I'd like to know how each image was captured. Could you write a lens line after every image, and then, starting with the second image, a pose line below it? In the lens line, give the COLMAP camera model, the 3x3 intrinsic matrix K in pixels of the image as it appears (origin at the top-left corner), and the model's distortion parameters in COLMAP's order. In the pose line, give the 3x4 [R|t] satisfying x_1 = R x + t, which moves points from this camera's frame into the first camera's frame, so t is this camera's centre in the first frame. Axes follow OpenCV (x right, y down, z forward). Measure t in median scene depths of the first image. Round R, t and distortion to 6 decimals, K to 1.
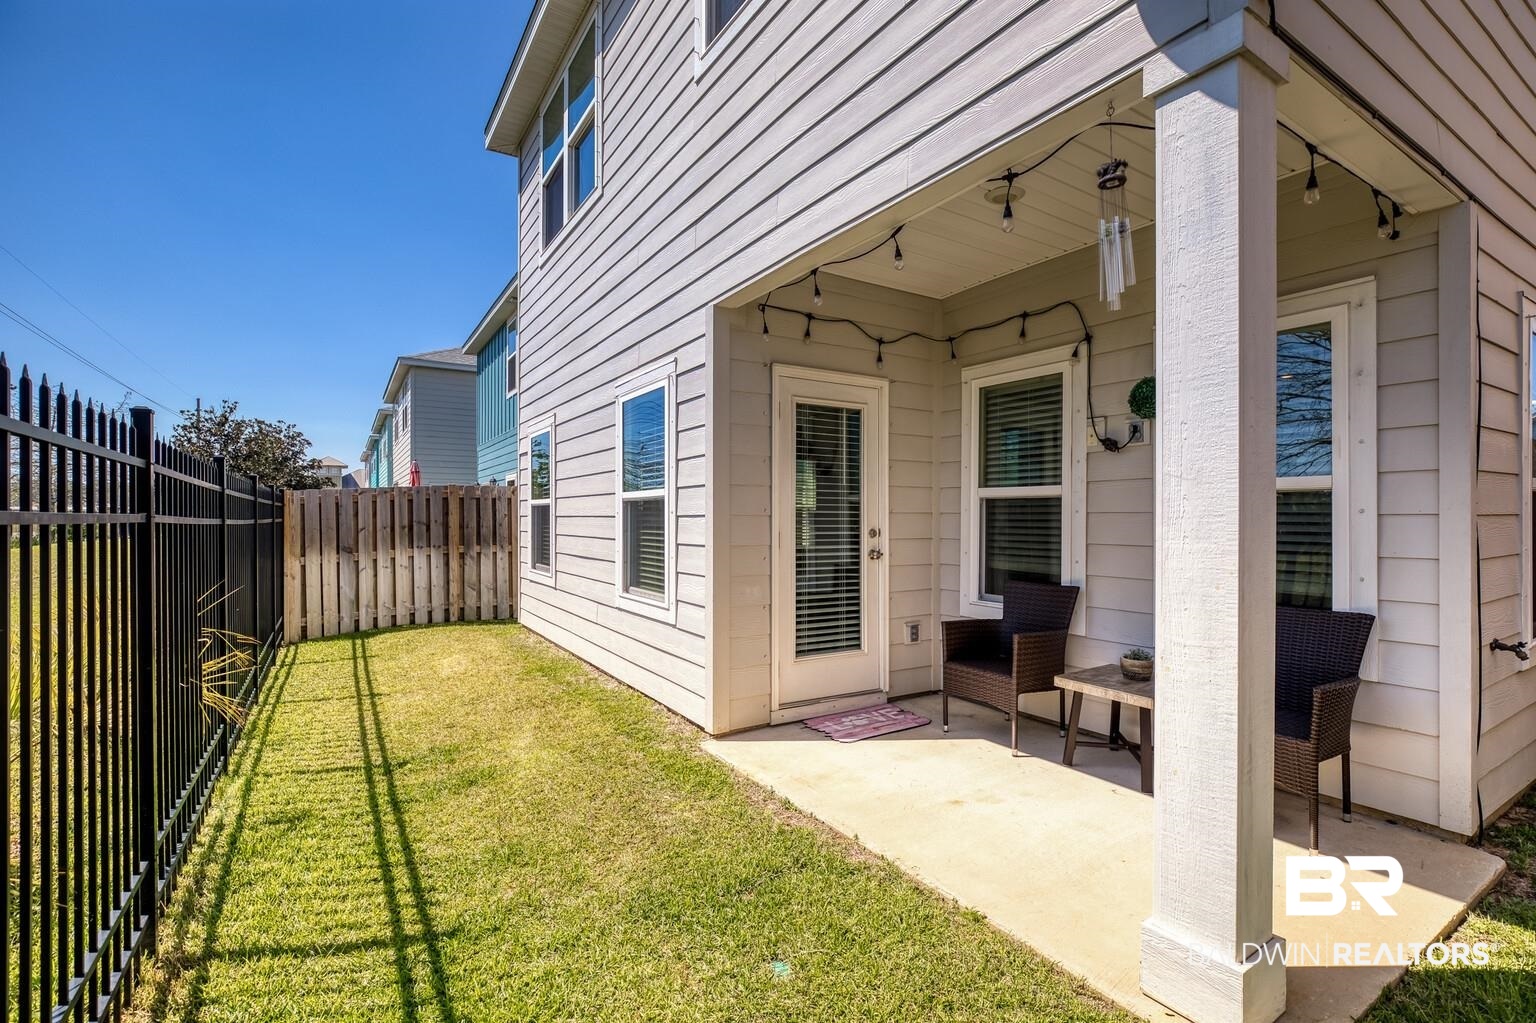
lens RADIAL K [[695.9, 0, 761.3], [0, 695.9, 517.2], [0, 0, 1]] dist [-0.012897, 0.001404]
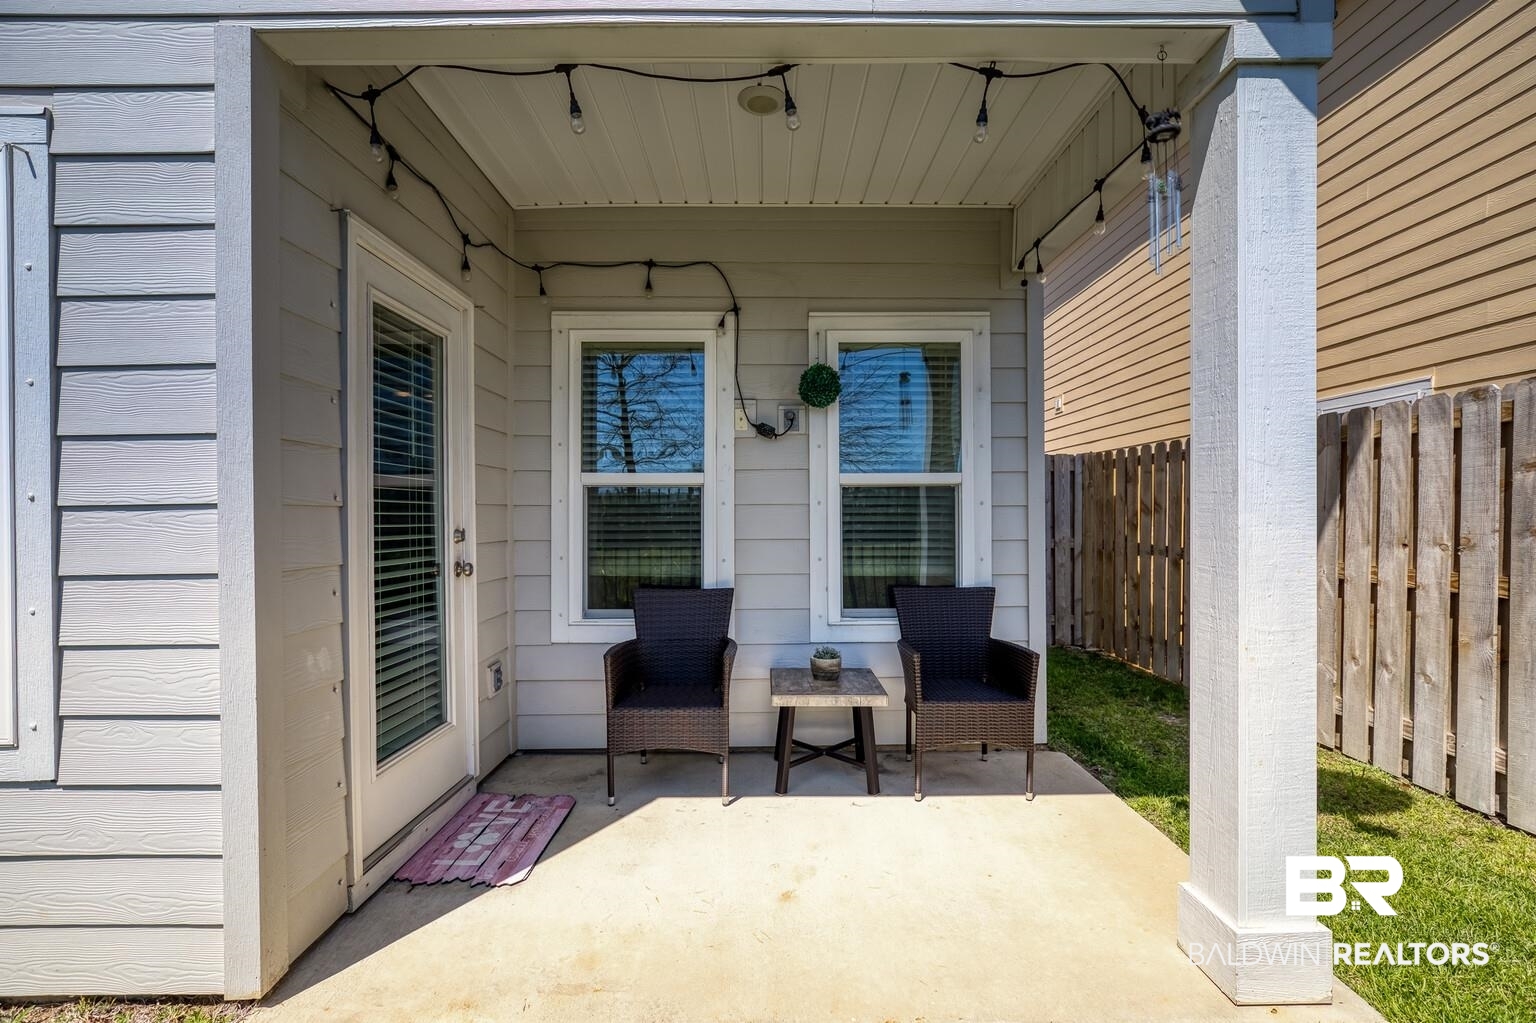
lens RADIAL K [[695.9, 0, 772.3], [0, 695.9, 516.7], [0, 0, 1]] dist [-0.012897, 0.001404]
pose [[0.520403, -0.009167, 0.853872, -0.267183], [0.006209, 0.999957, 0.006951, 0.003255], [-0.853898, 0.001684, 0.520437, 0.483004]]
